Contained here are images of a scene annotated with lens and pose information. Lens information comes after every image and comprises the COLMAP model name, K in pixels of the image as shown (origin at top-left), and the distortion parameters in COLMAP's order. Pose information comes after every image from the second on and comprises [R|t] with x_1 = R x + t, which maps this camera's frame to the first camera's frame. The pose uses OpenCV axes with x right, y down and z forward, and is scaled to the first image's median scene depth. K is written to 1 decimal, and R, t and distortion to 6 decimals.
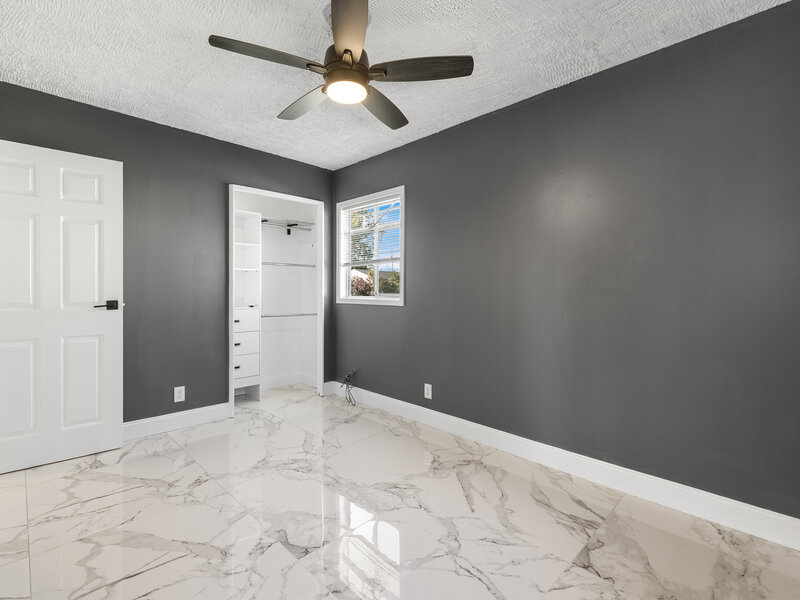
lens RADIAL K [[384.8, 0, 398.4], [0, 384.8, 293.9], [0, 0, 1]] dist [0.004080, -0.000002]
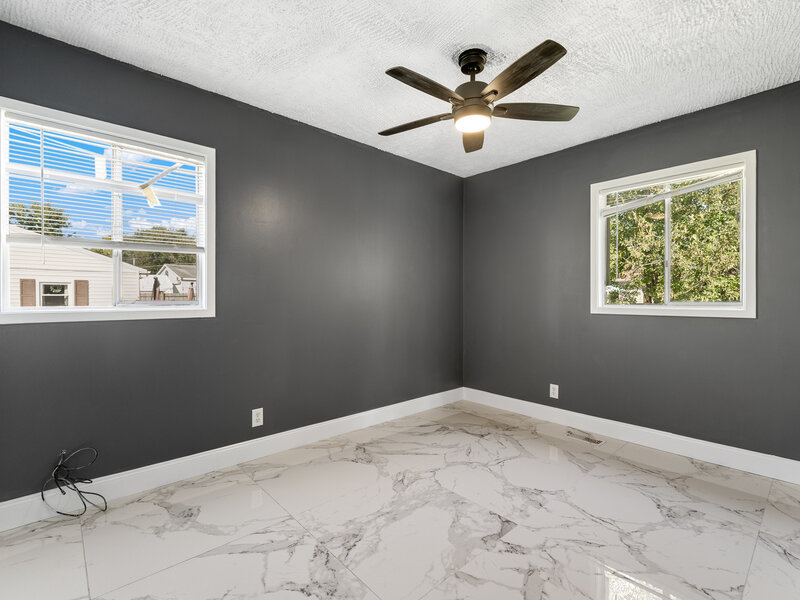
lens RADIAL K [[384.8, 0, 398.4], [0, 384.8, 293.9], [0, 0, 1]] dist [0.004080, -0.000002]
pose [[0.044659, -0.001384, 0.999001, -1.041352], [0.011101, 0.999938, 0.000889, -0.009255], [-0.998941, 0.011050, 0.044672, 0.941738]]
